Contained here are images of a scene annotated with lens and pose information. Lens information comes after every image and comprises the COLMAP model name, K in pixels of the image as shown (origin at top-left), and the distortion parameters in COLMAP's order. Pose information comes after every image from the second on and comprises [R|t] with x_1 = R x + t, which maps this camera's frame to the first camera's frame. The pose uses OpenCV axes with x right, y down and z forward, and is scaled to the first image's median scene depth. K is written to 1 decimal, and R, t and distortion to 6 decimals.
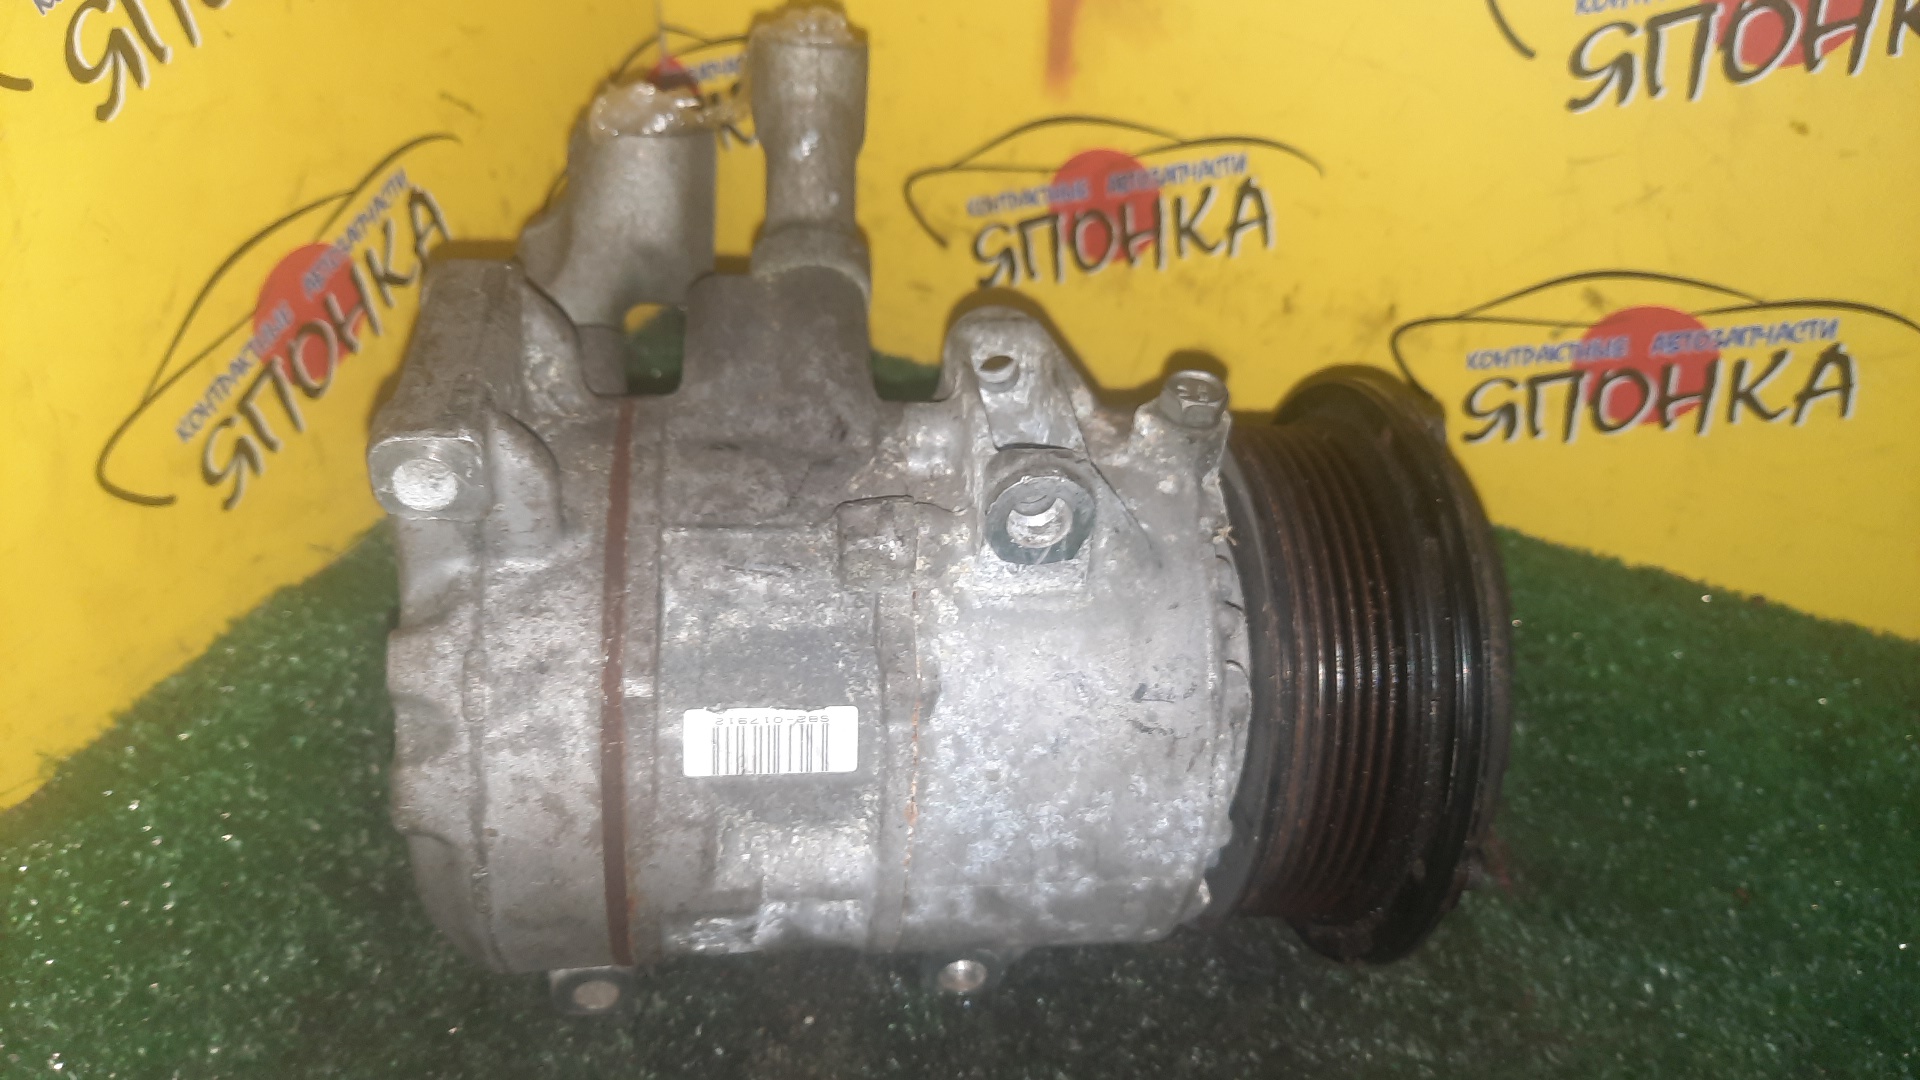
lens RADIAL K [[1433.2, 0, 960.0], [0, 1433.2, 540.0], [0, 0, 1]] dist [0.000072, -0.006385]
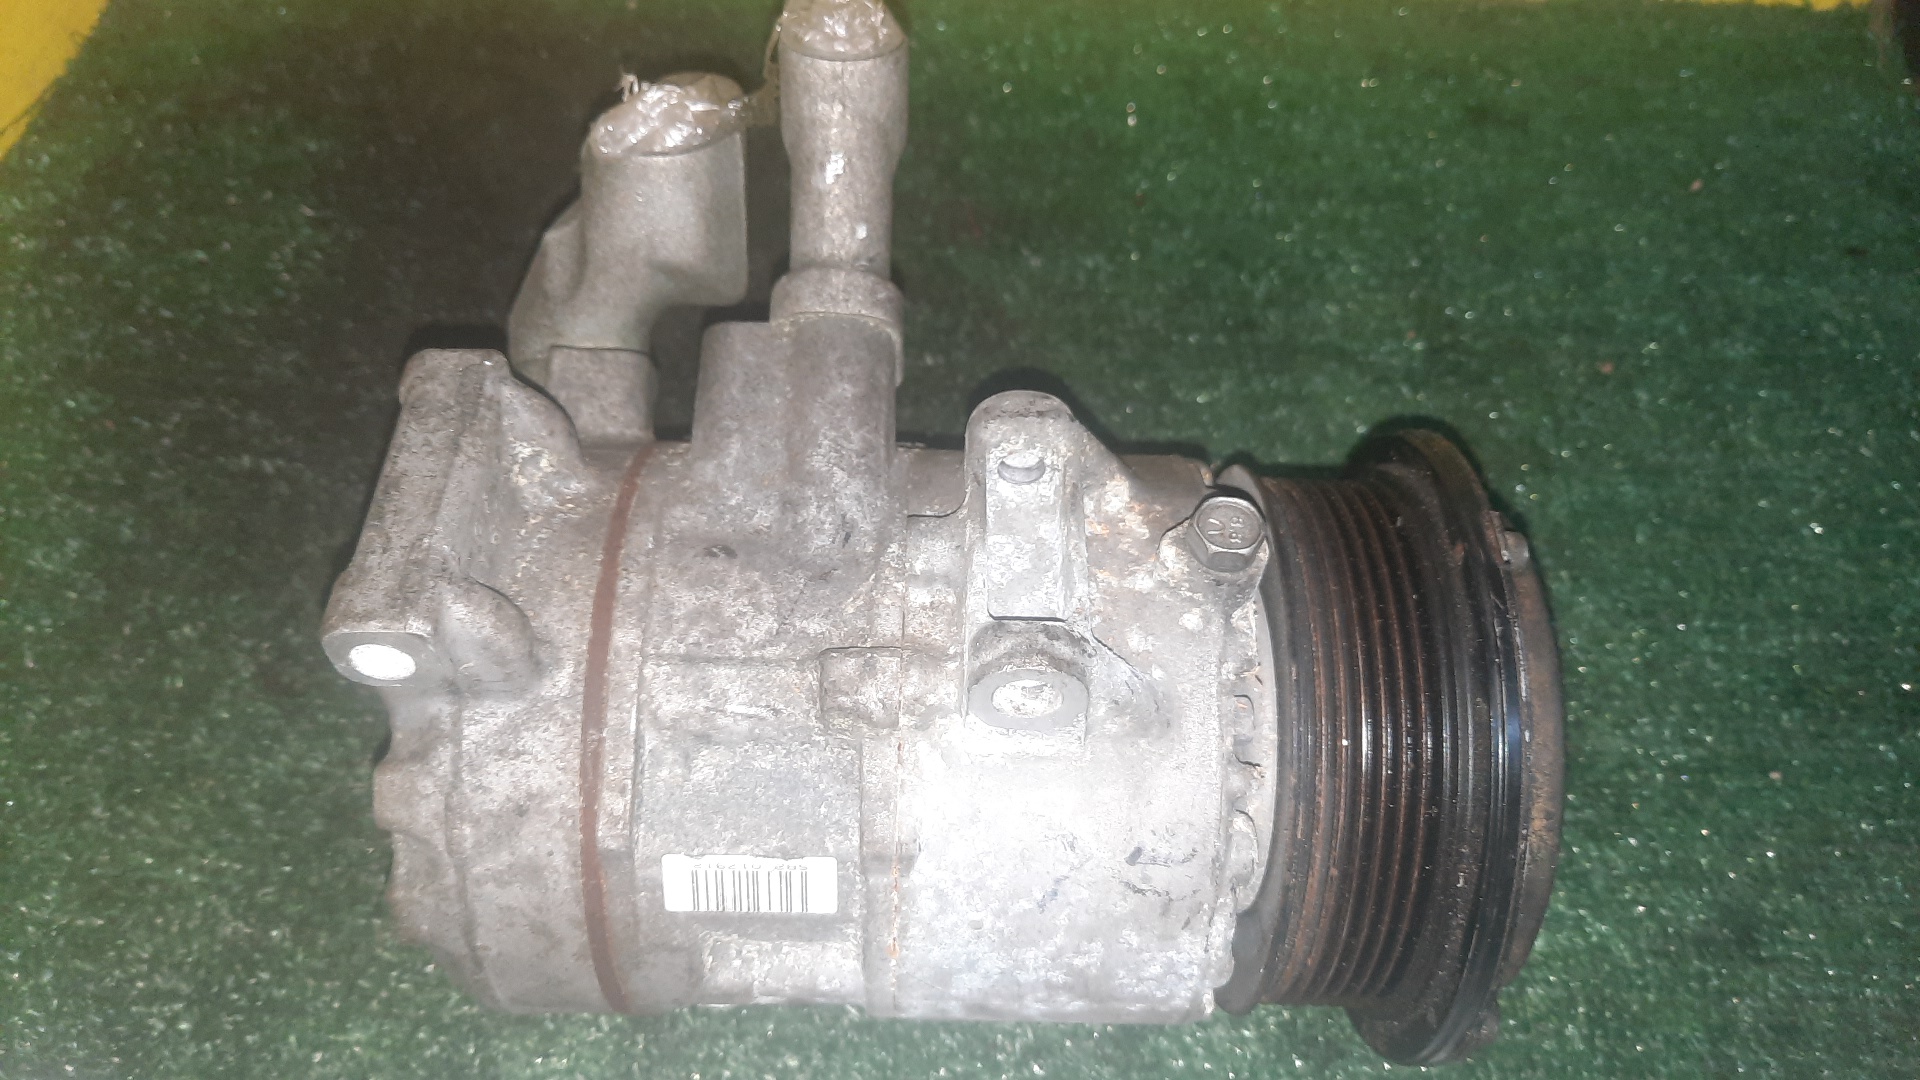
lens RADIAL K [[1433.2, 0, 960.0], [0, 1433.2, 540.0], [0, 0, 1]] dist [0.000072, -0.006385]
pose [[0.988840, 0.063295, -0.134864, 0.126410], [-0.027516, 0.967280, 0.252216, -0.333404], [0.146415, -0.245690, 0.958227, 0.125072]]
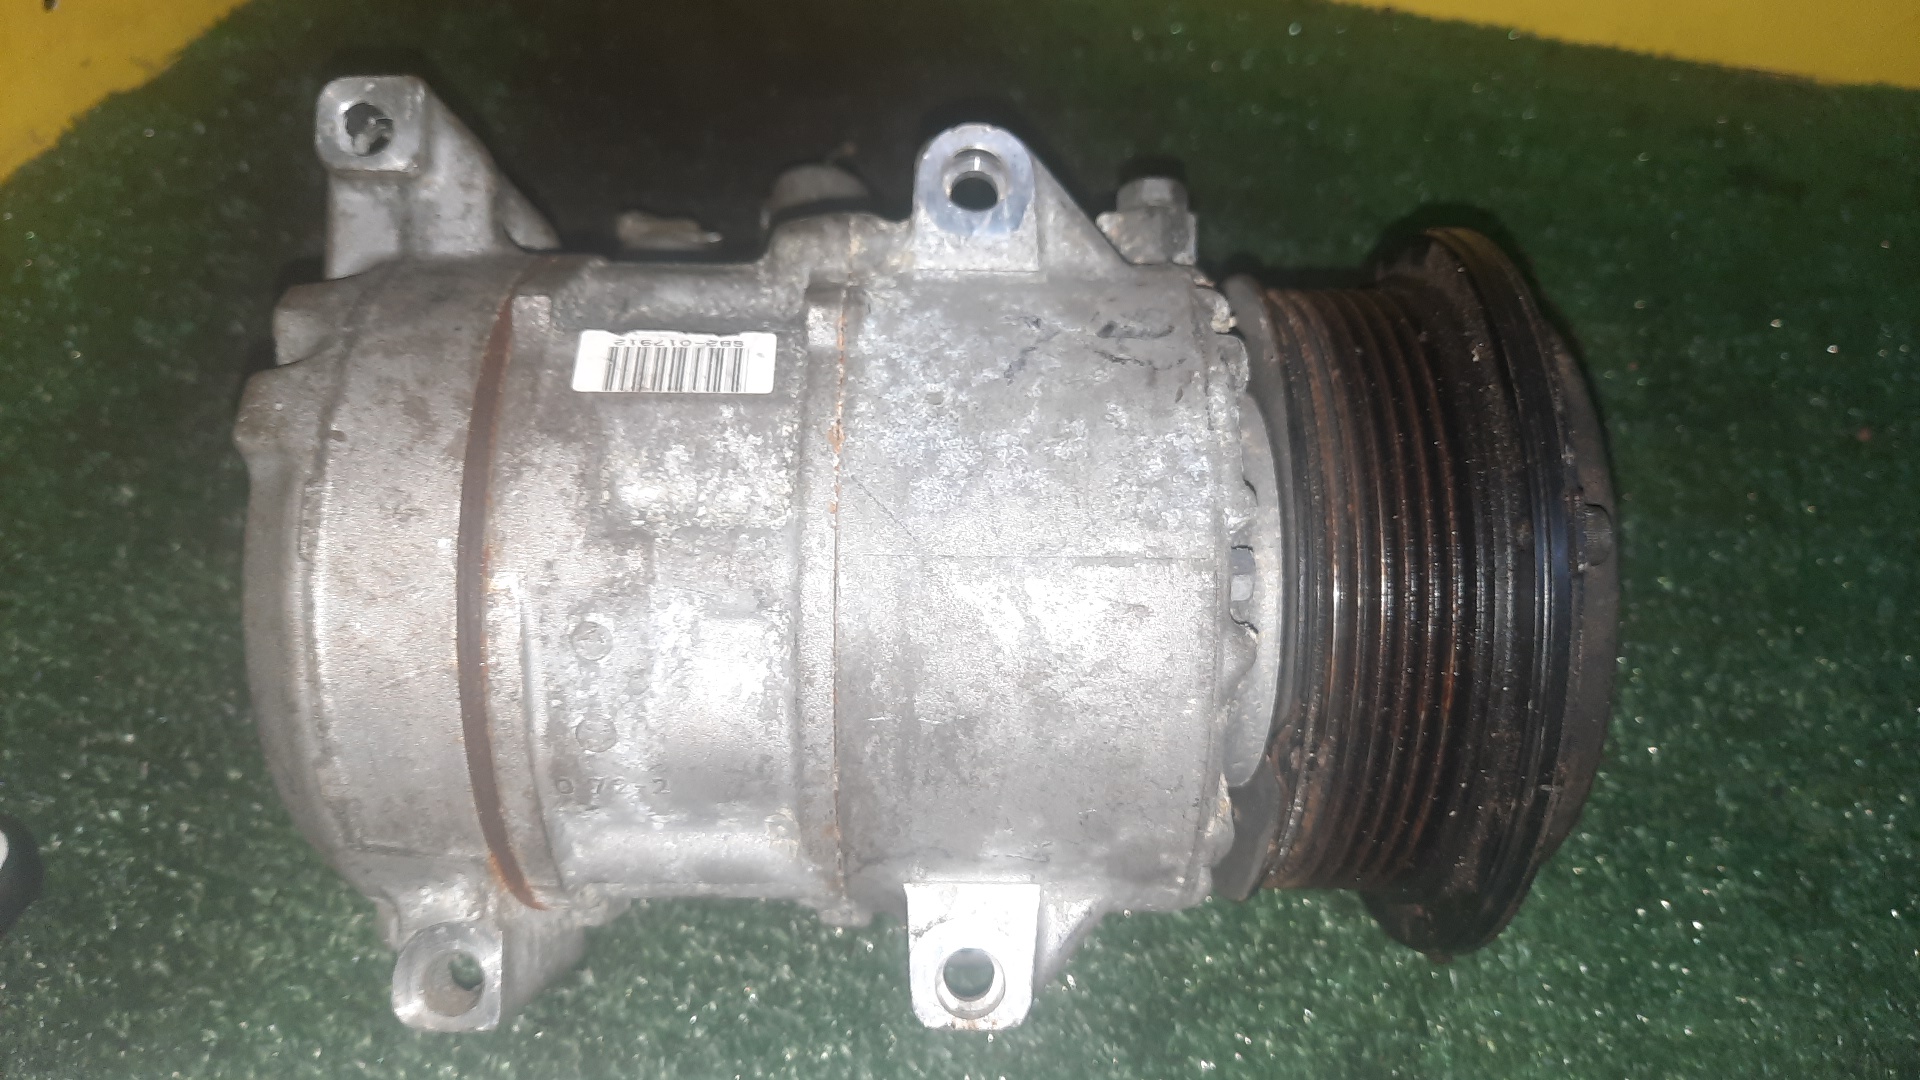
lens RADIAL K [[1433.2, 0, 960.0], [0, 1433.2, 540.0], [0, 0, 1]] dist [0.000072, -0.006385]
pose [[0.990767, -0.101478, -0.089901, 0.103461], [0.013339, 0.732871, -0.680237, 0.787952], [0.134915, 0.672757, 0.727458, 0.447259]]
